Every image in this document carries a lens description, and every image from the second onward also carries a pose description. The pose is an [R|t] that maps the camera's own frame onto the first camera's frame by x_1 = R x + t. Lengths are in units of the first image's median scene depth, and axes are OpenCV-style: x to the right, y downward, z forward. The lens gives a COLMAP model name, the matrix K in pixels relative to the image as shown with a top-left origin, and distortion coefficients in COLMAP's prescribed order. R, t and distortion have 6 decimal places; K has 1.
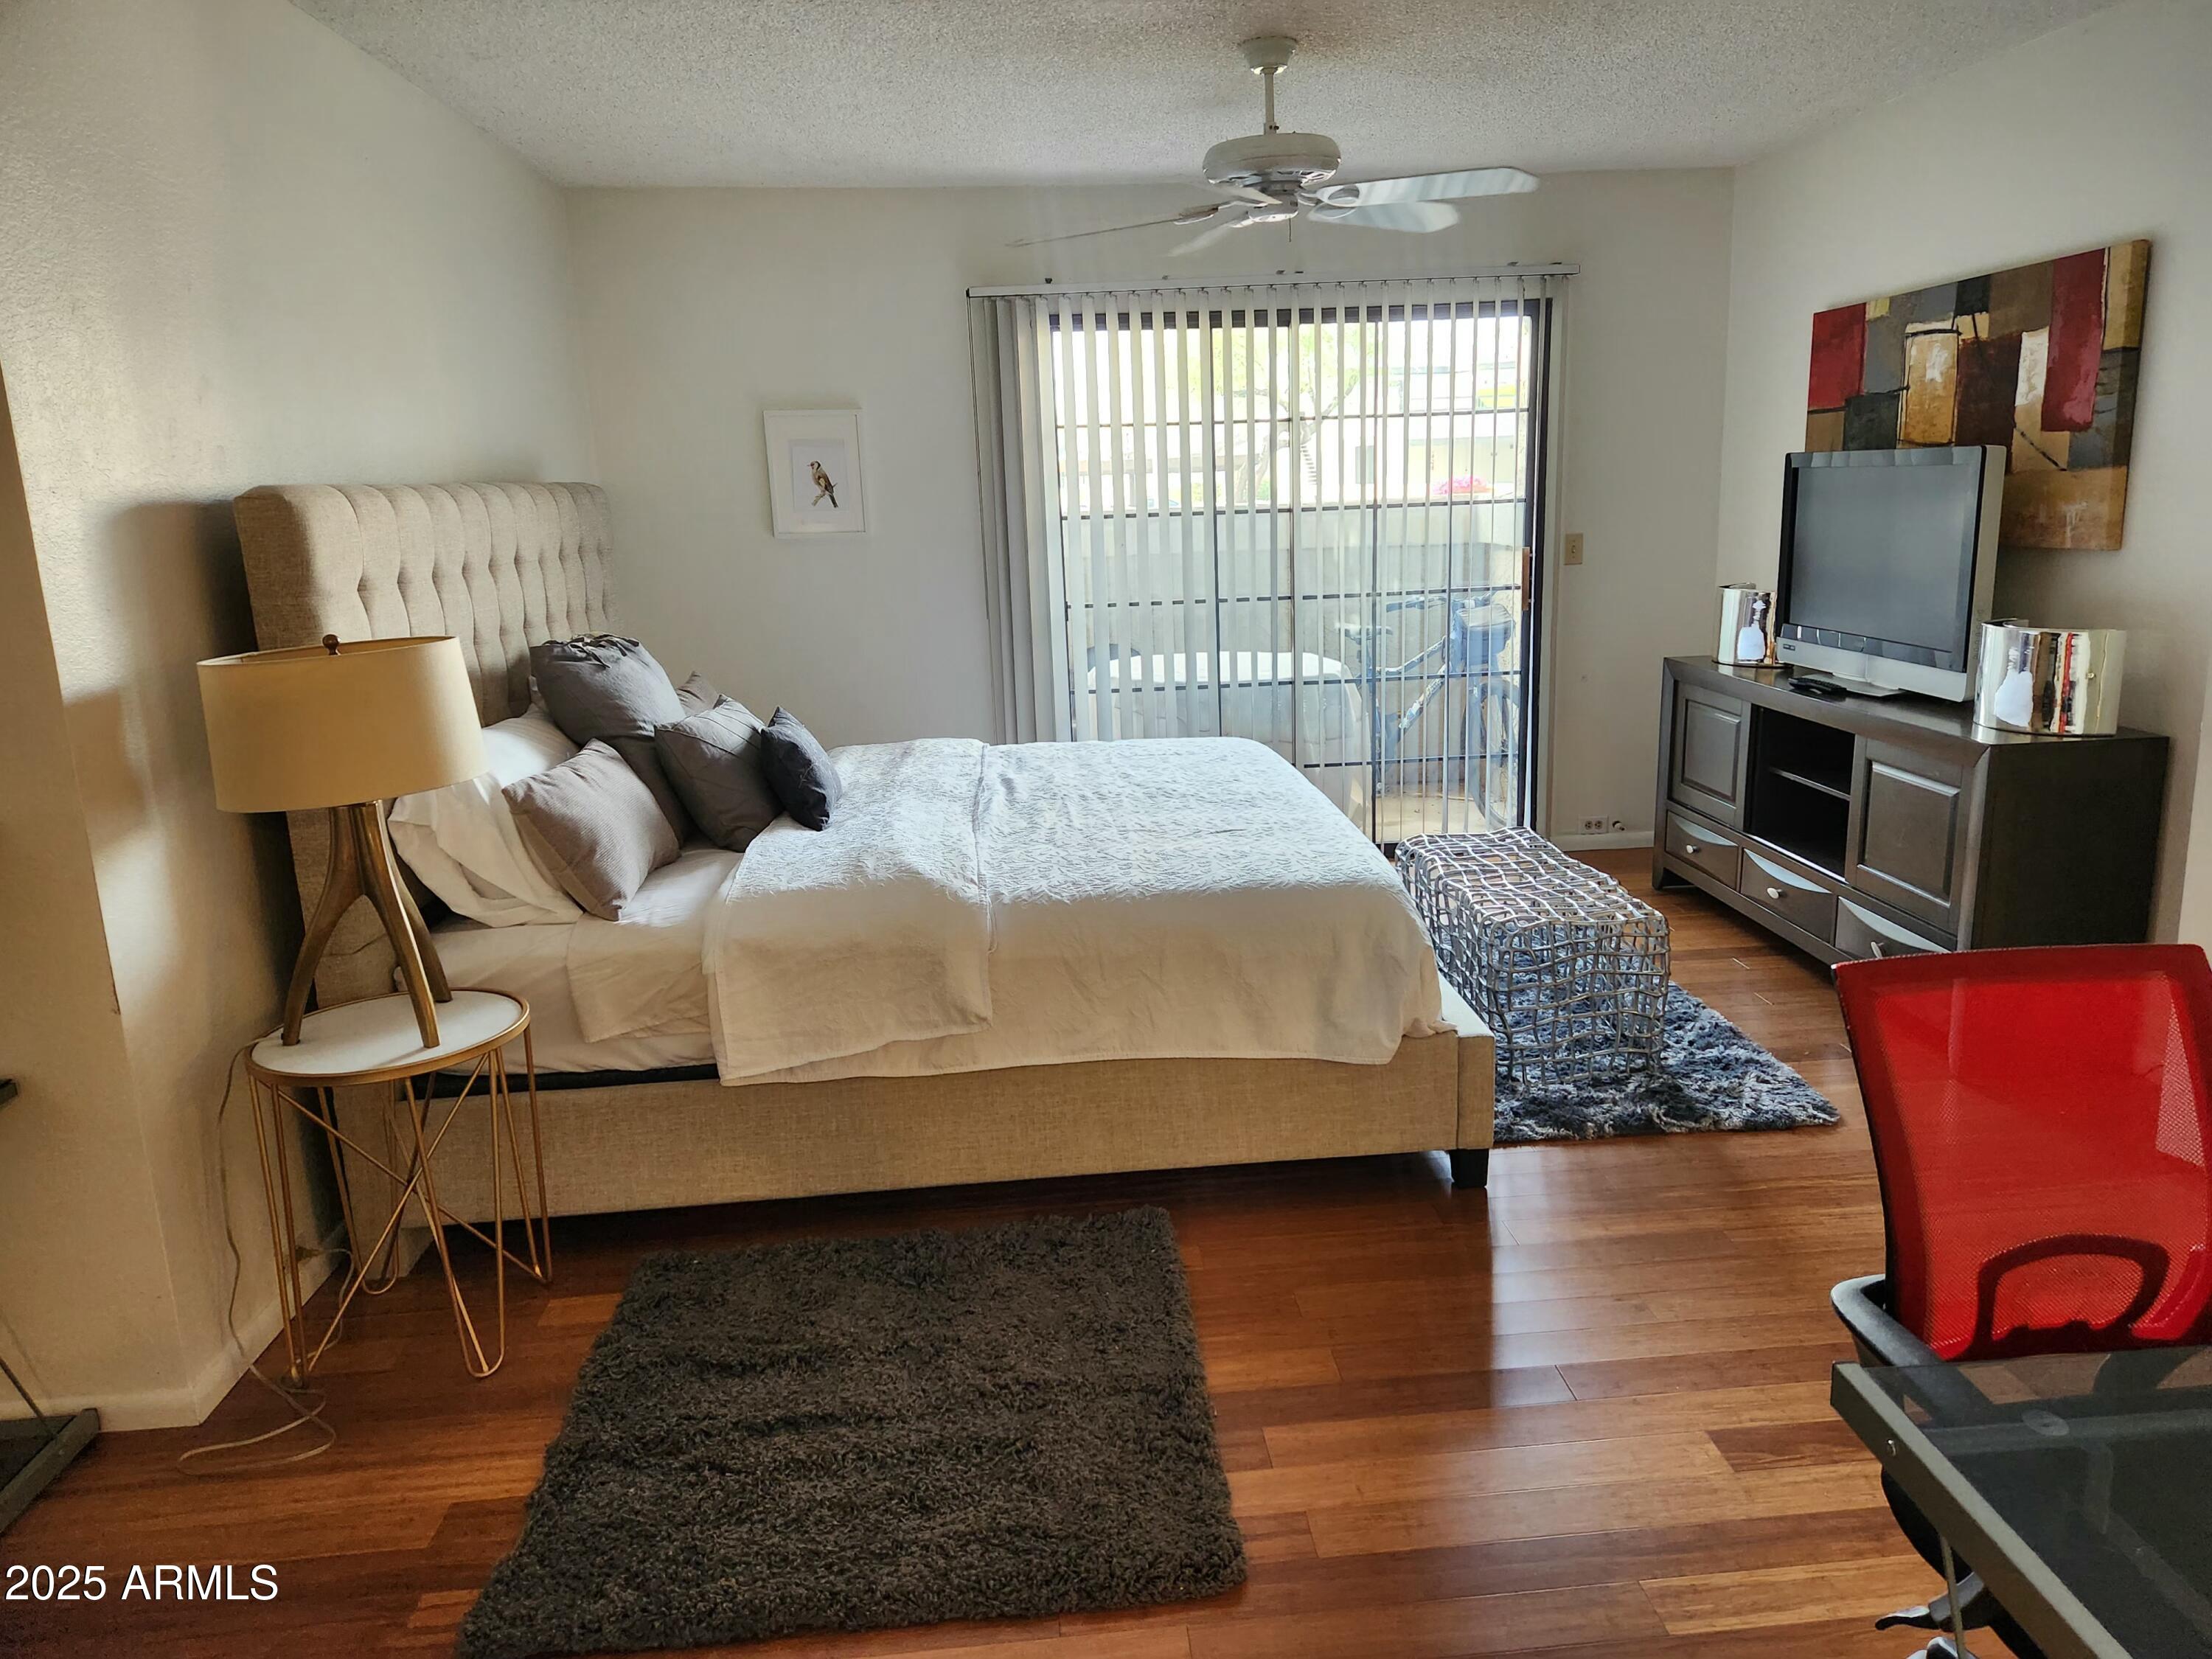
lens RADIAL K [[1476.4, 0, 1151.3], [0, 1476.4, 809.1], [0, 0, 1]] dist [0.080742, -0.071744]
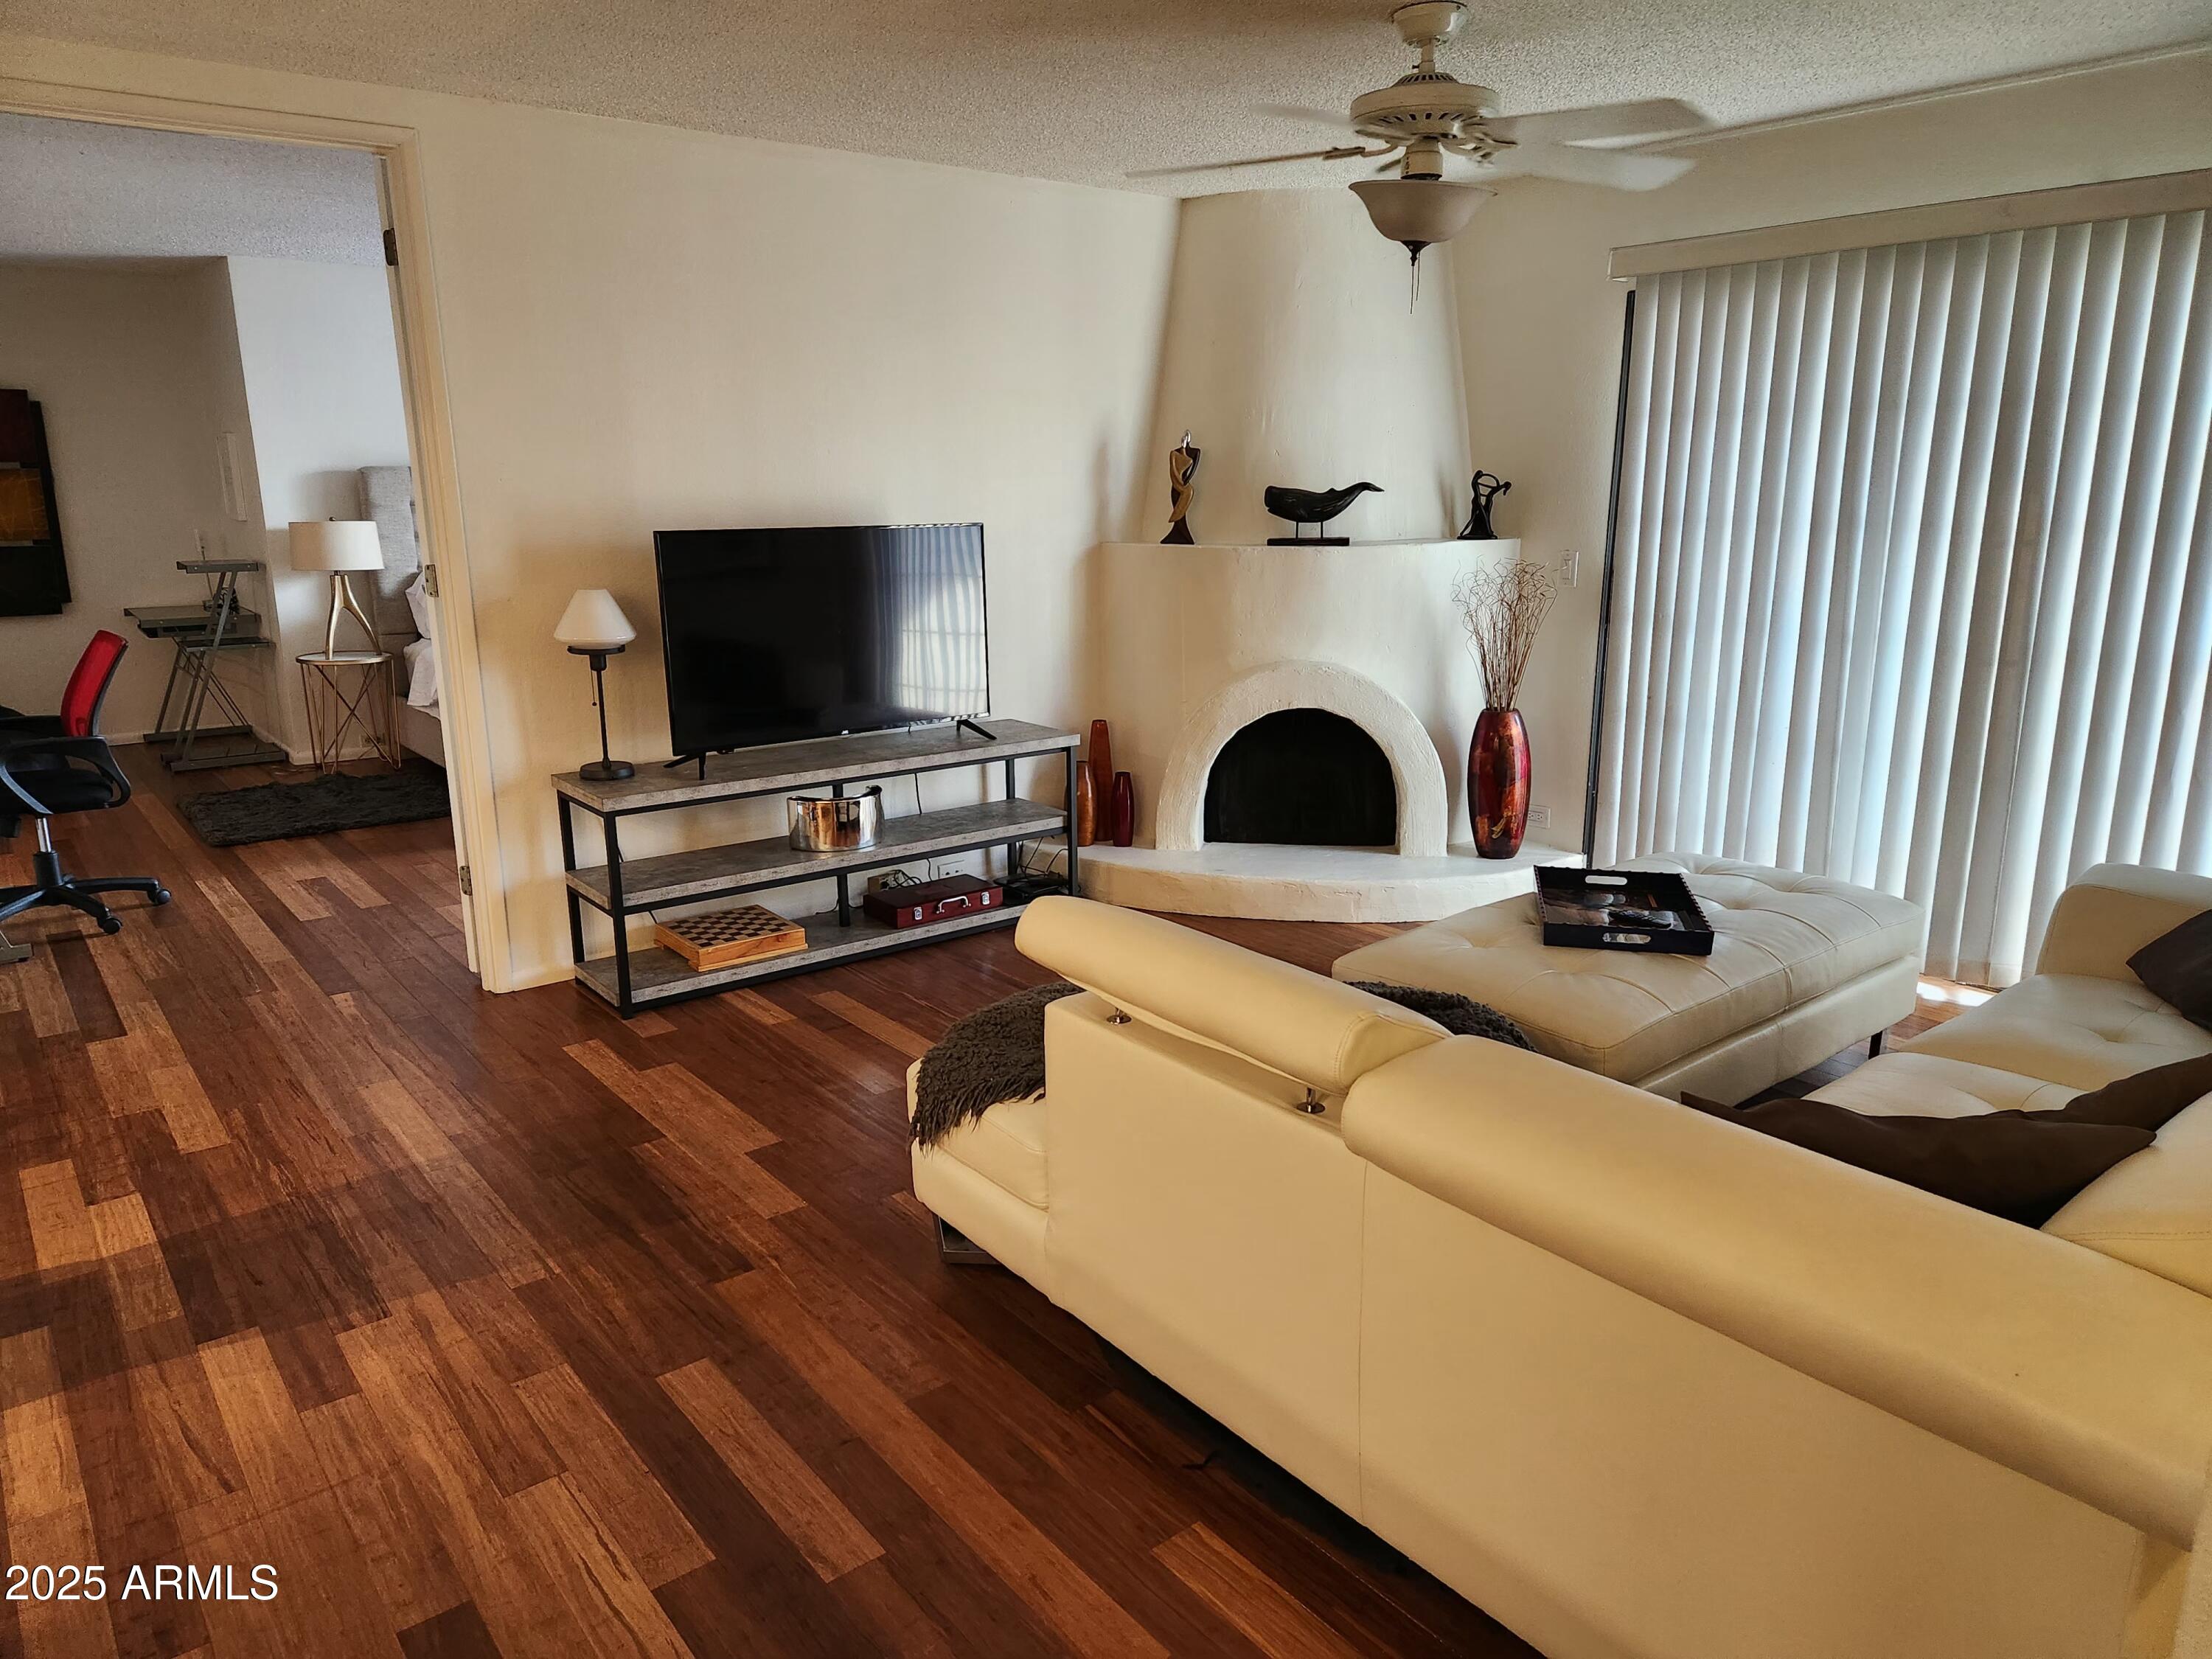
lens RADIAL K [[1467.2, 0, 1110.7], [0, 1467.2, 812.7], [0, 0, 1]] dist [0.071499, -0.058063]
pose [[0.546050, 0.223007, -0.807525, 2.413047], [-0.197393, 0.971029, 0.134682, -0.214337], [0.814165, 0.085857, 0.574251, 0.521262]]
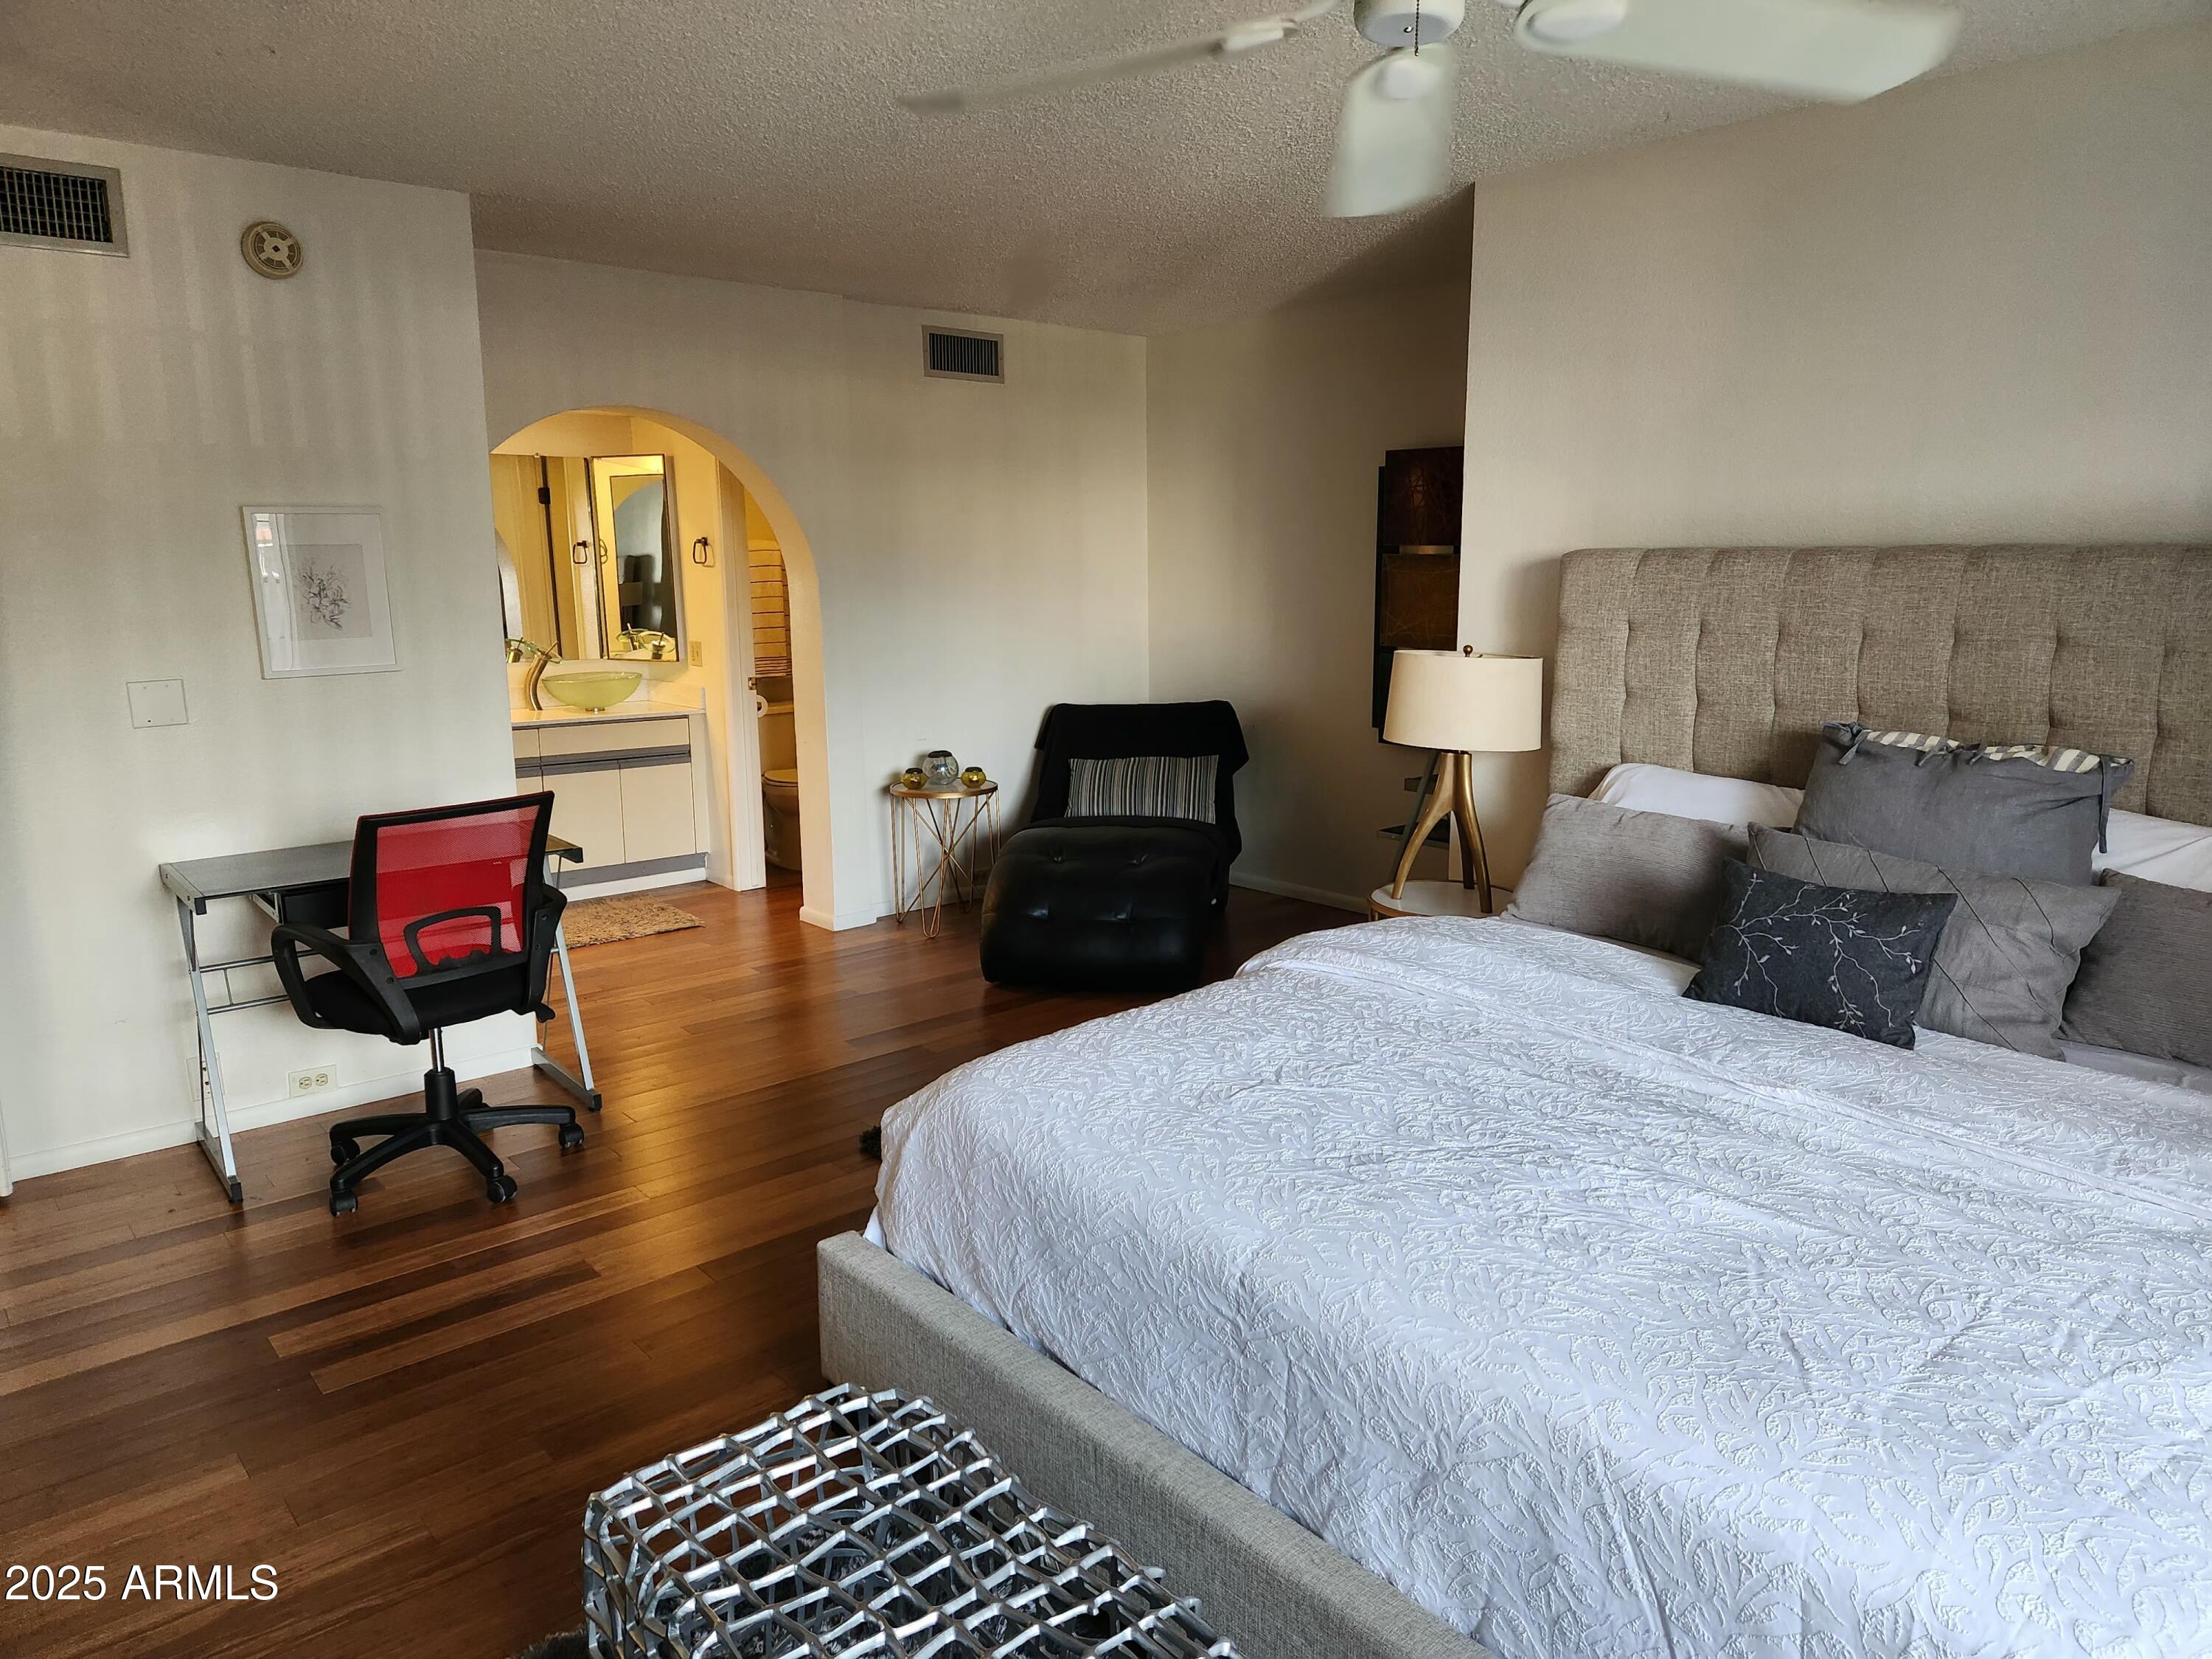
lens RADIAL K [[1467.2, 0, 1110.7], [0, 1467.2, 812.7], [0, 0, 1]] dist [0.071499, -0.058063]
pose [[-0.820203, 0.133291, -0.556328, 0.557810], [-0.096559, 0.926269, 0.364283, -0.411425], [0.563865, 0.352504, -0.746858, 1.714353]]
